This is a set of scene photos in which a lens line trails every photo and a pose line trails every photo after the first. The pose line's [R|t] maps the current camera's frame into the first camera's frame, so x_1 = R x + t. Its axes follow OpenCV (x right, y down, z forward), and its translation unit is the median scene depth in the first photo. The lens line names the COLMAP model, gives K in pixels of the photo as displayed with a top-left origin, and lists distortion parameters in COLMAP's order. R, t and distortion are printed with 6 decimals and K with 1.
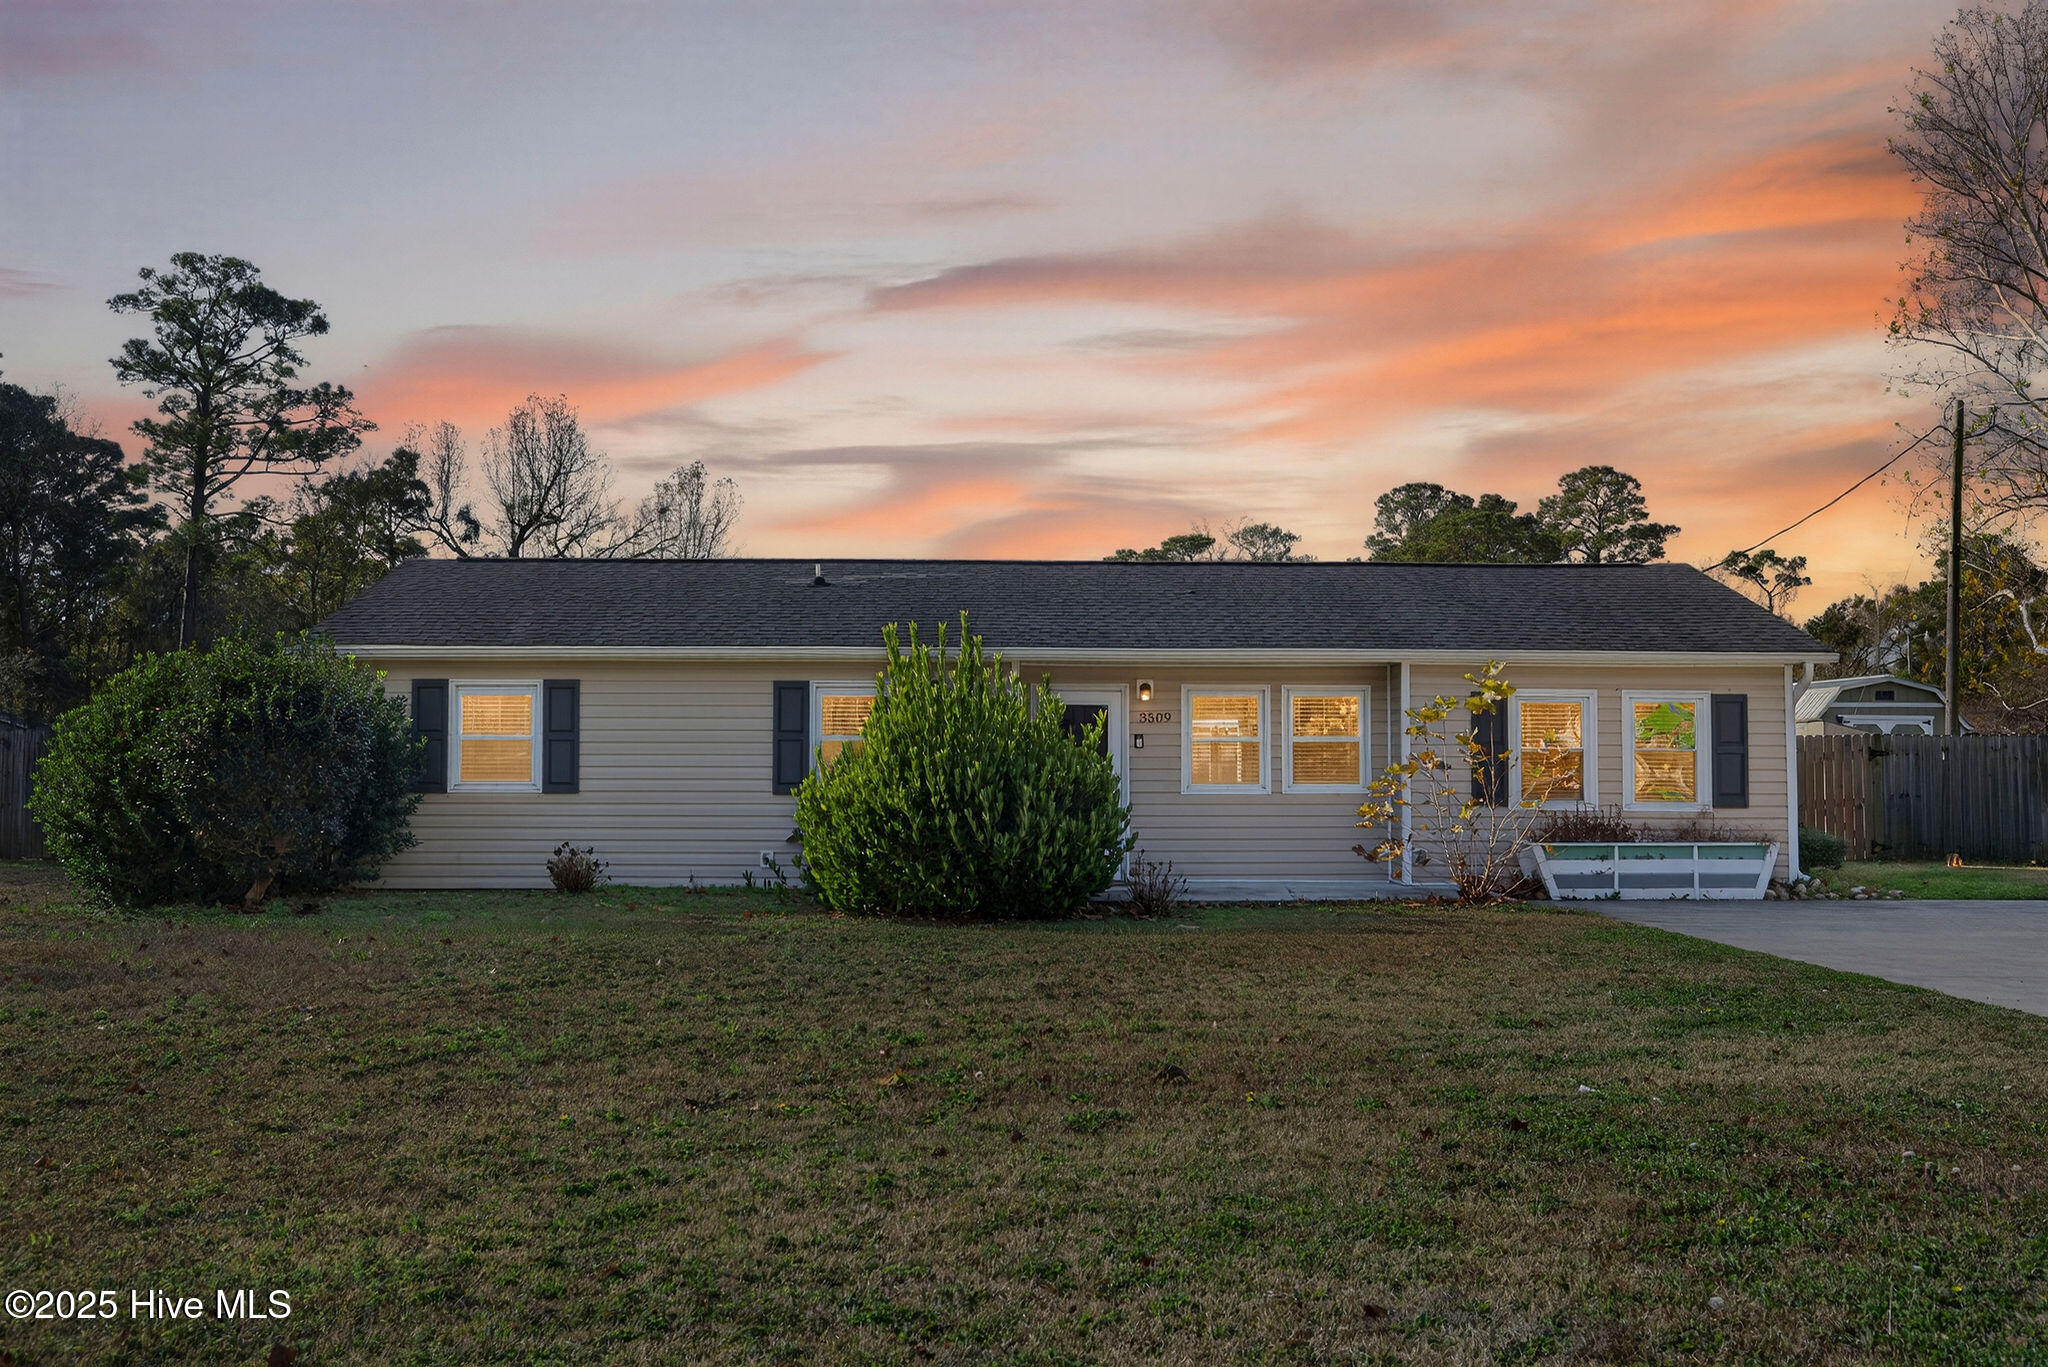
lens RADIAL K [[1737.0, 0, 1015.1], [0, 1737.0, 683.5], [0, 0, 1]] dist [-0.017537, 0.051615]
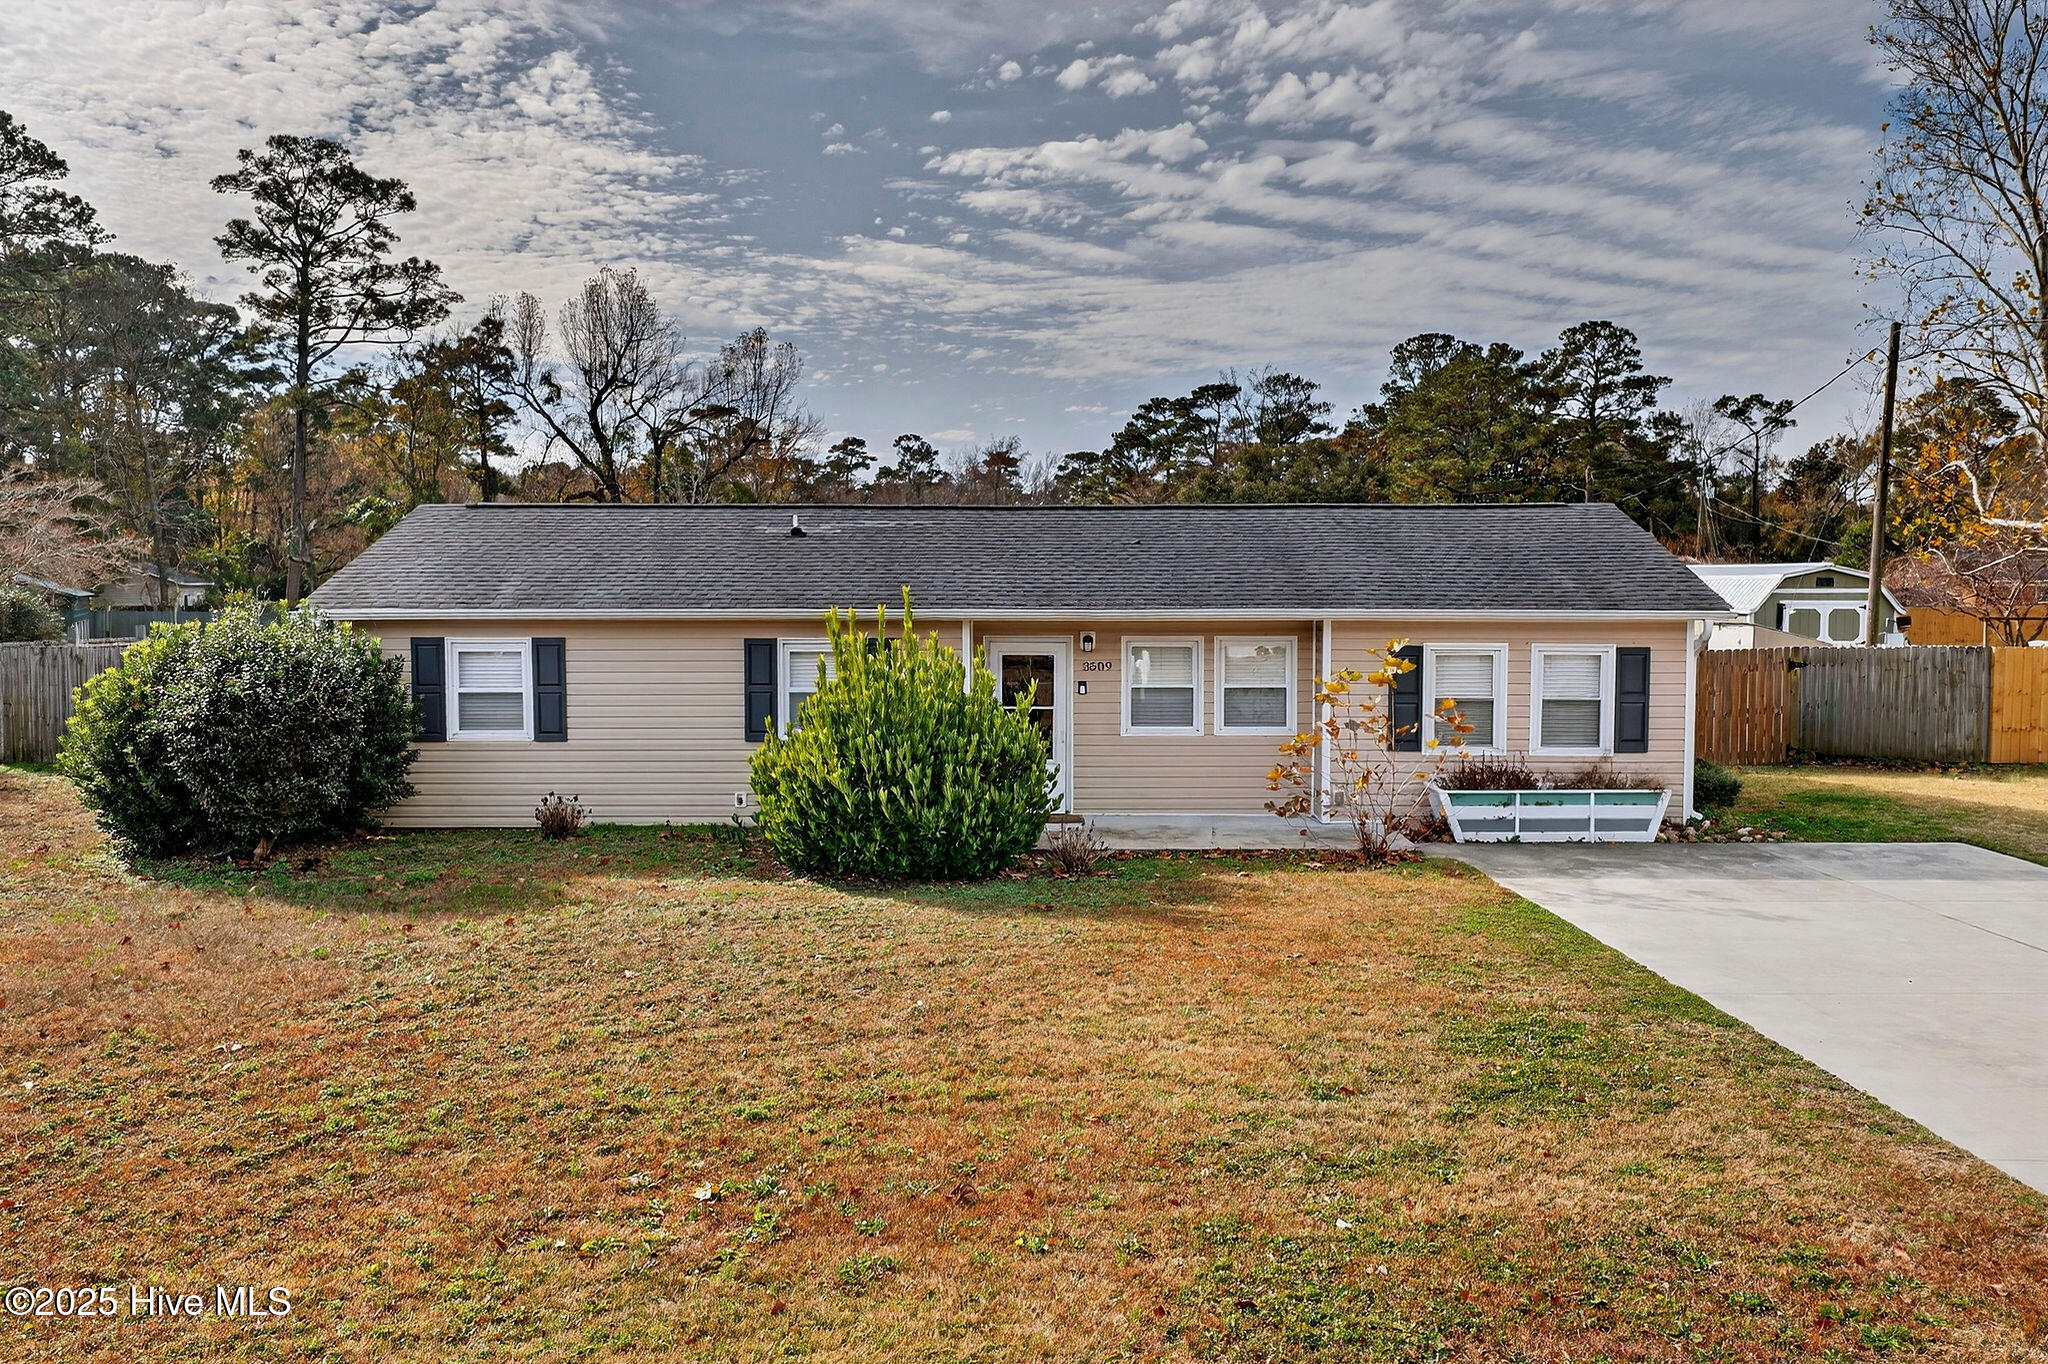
lens RADIAL K [[1560.2, 0, 1019.6], [0, 1560.2, 676.5], [0, 0, 1]] dist [0.033092, -0.033274]
pose [[0.999689, 0.001257, -0.024895, 0.056907], [0.001234, 0.995006, 0.099811, -0.072777], [0.024896, -0.099811, 0.994695, 0.025909]]
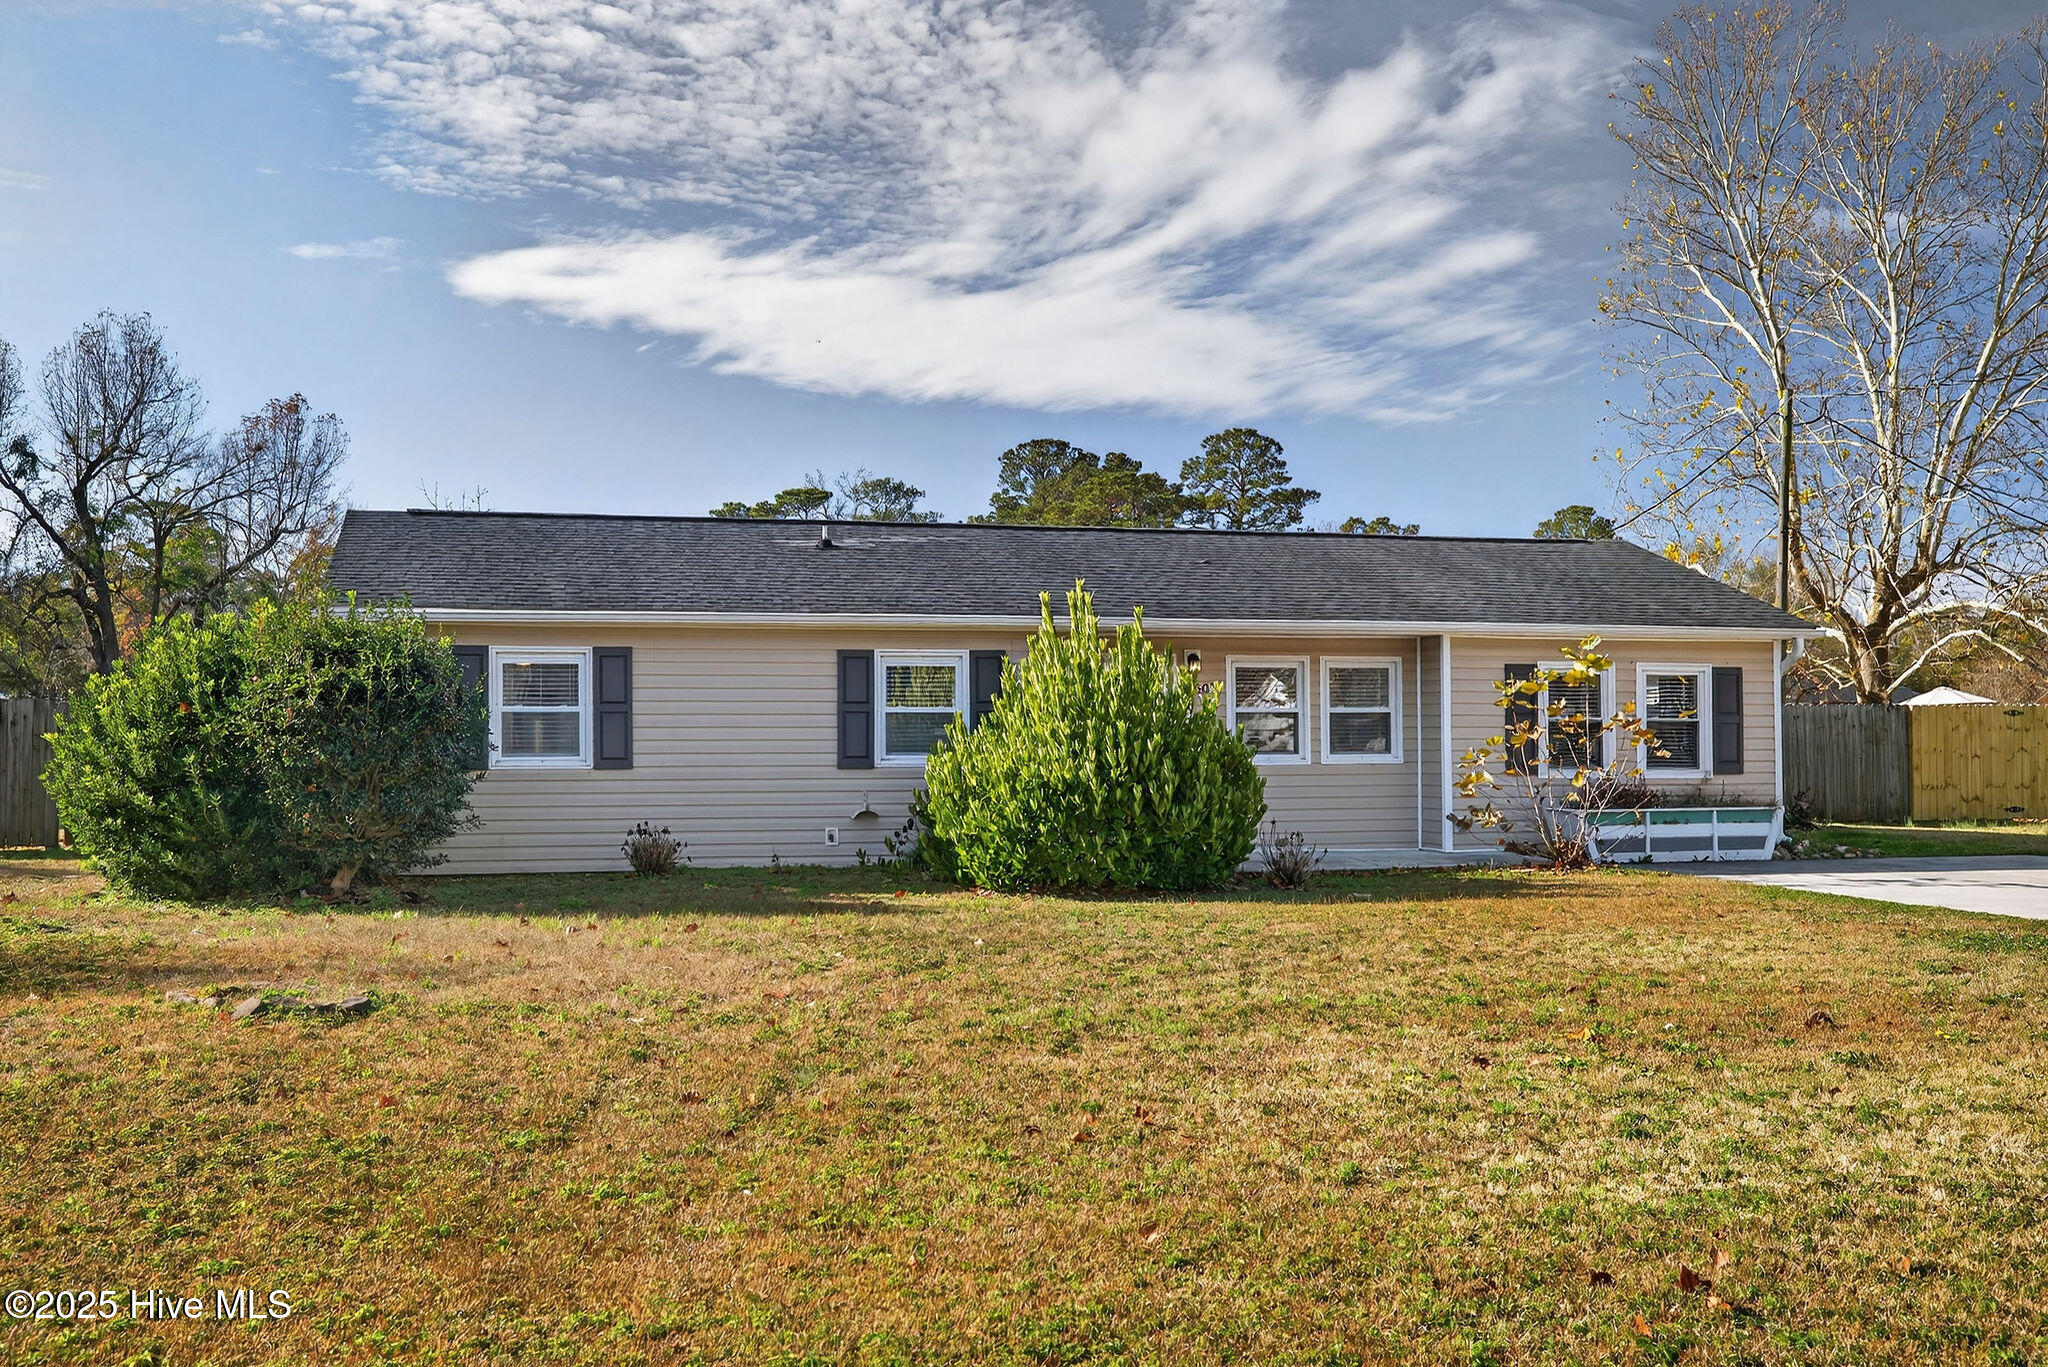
lens RADIAL K [[1856.9, 0, 1010.0], [0, 1856.9, 687.9], [0, 0, 1]] dist [-0.019248, 0.039004]
pose [[0.977764, 0.001576, 0.209703, -0.252543], [-0.006191, 0.999753, 0.021354, -0.002642], [-0.209618, -0.022177, 0.977532, -0.013383]]
